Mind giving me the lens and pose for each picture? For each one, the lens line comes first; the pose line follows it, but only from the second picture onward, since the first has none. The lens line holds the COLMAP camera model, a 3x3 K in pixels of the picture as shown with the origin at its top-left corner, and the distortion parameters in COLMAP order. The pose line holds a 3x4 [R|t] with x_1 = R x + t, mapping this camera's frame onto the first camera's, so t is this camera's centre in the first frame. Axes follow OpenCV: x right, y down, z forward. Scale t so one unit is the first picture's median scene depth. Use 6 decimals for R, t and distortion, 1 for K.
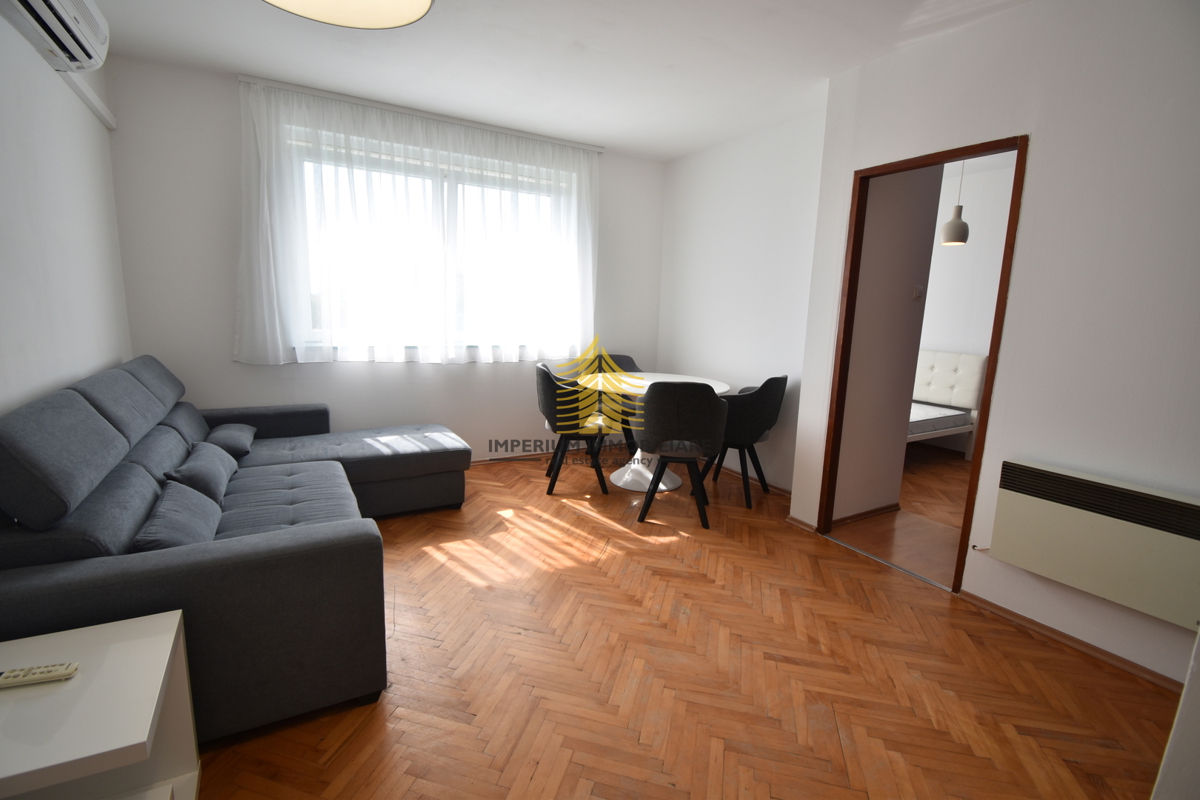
lens RADIAL K [[540.1, 0, 600.0], [0, 540.1, 400.0], [0, 0, 1]] dist [0.010652, -0.018516]
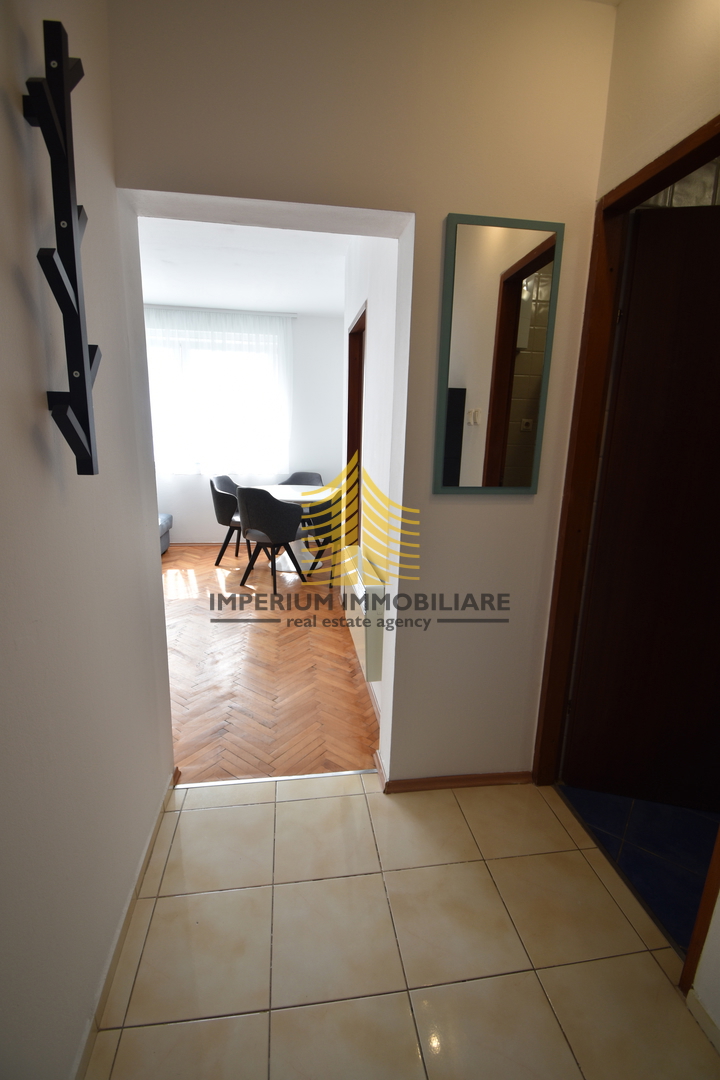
lens RADIAL K [[484.2, 0, 358.4], [0, 484.2, 544.7], [0, 0, 1]] dist [0.011923, -0.021268]
pose [[0.928858, 0.075516, -0.362657, 0.836469], [-0.063152, 0.996950, 0.045847, 0.042869], [0.365014, -0.019682, 0.930794, -0.067809]]
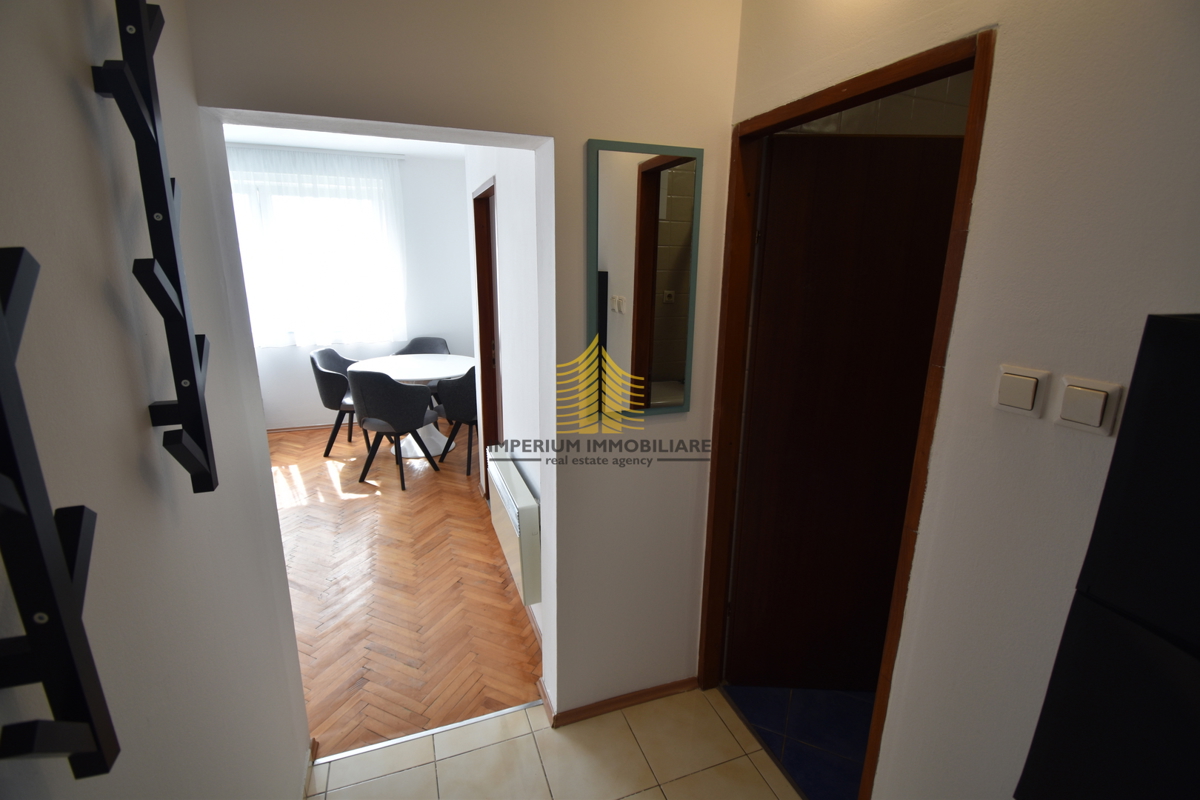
lens RADIAL K [[540.1, 0, 600.0], [0, 540.1, 400.0], [0, 0, 1]] dist [0.010652, -0.018516]
pose [[0.986128, 0.024447, -0.164175, 0.822673], [-0.014057, 0.997841, 0.064152, -0.043176], [0.165389, -0.060954, 0.984343, -0.094319]]
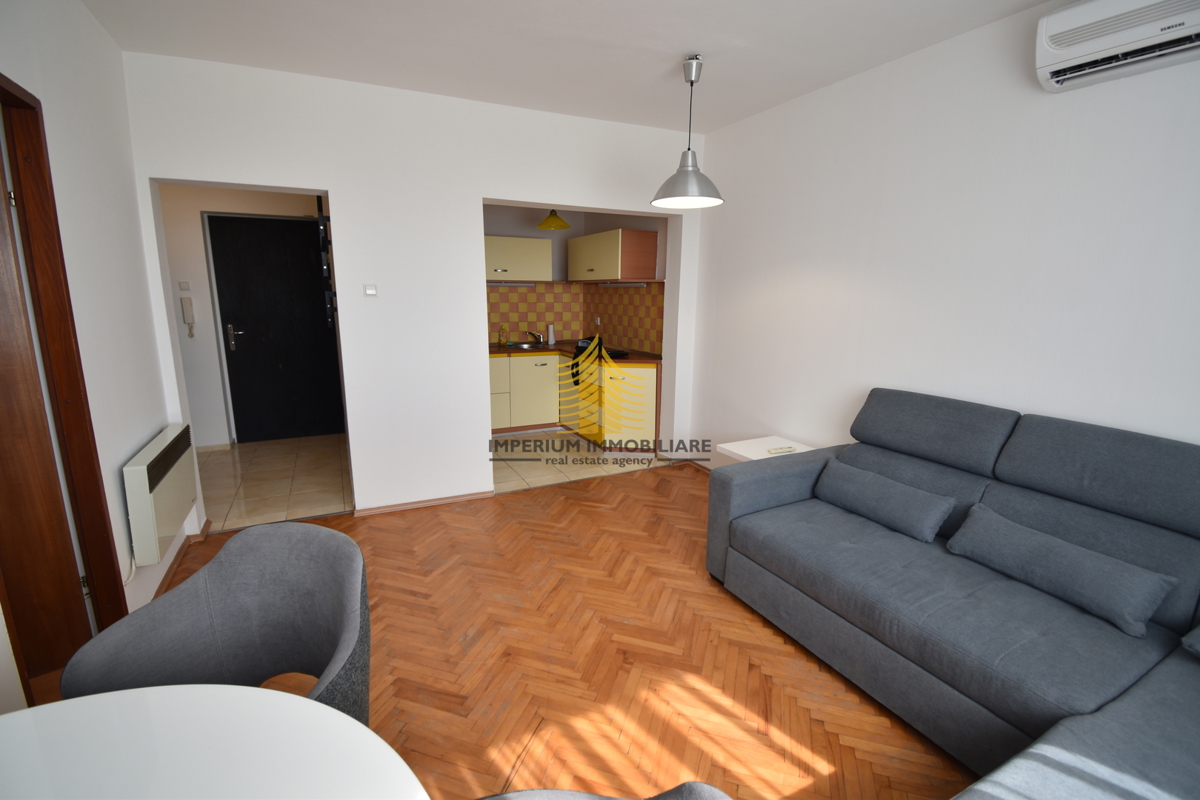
lens RADIAL K [[540.1, 0, 600.0], [0, 540.1, 400.0], [0, 0, 1]] dist [0.010652, -0.018516]
pose [[-0.997295, -0.046286, 0.057100, -0.085444], [-0.021631, 0.927246, 0.373828, -0.267882], [-0.070249, 0.371581, -0.925739, 1.262434]]
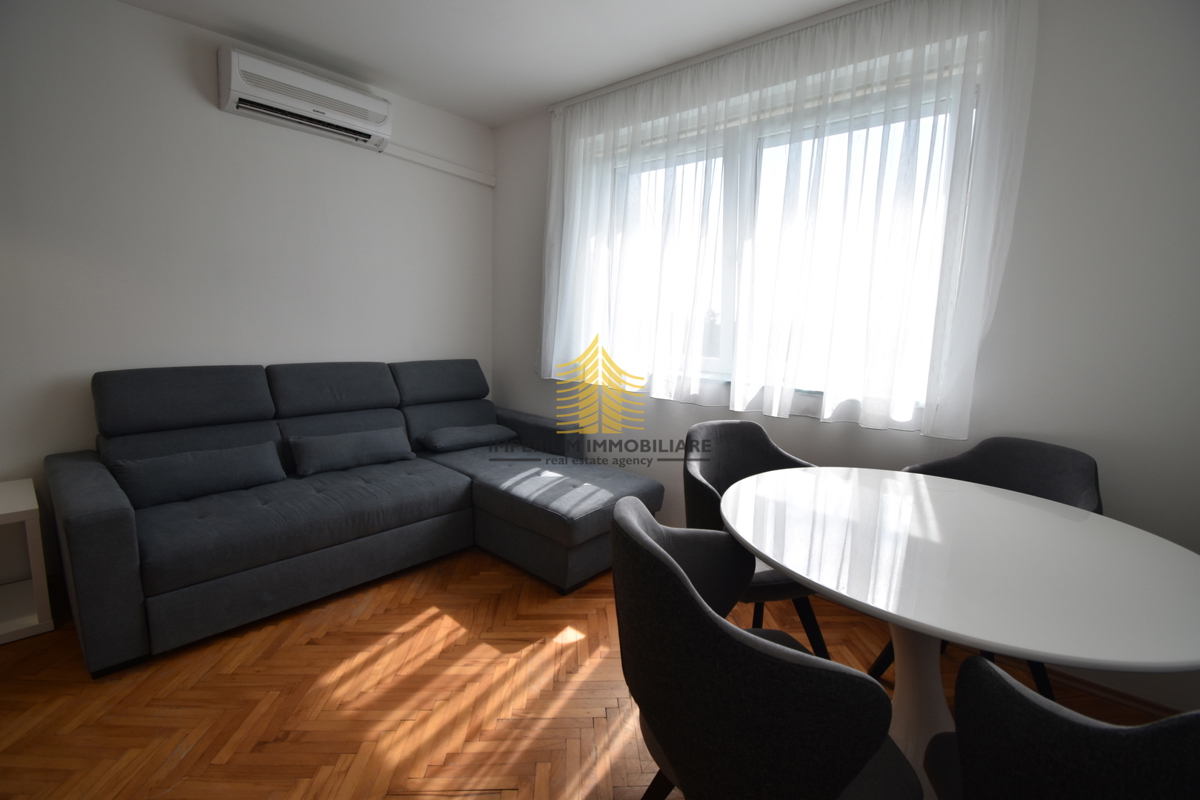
lens RADIAL K [[533.1, 0, 600.0], [0, 533.1, 400.0], [0, 0, 1]] dist [0.001241, -0.000195]
pose [[0.319129, 0.122859, -0.939714, 0.417613], [-0.197744, 0.978369, 0.060758, -0.114075], [0.926852, 0.166433, 0.336521, 0.820068]]
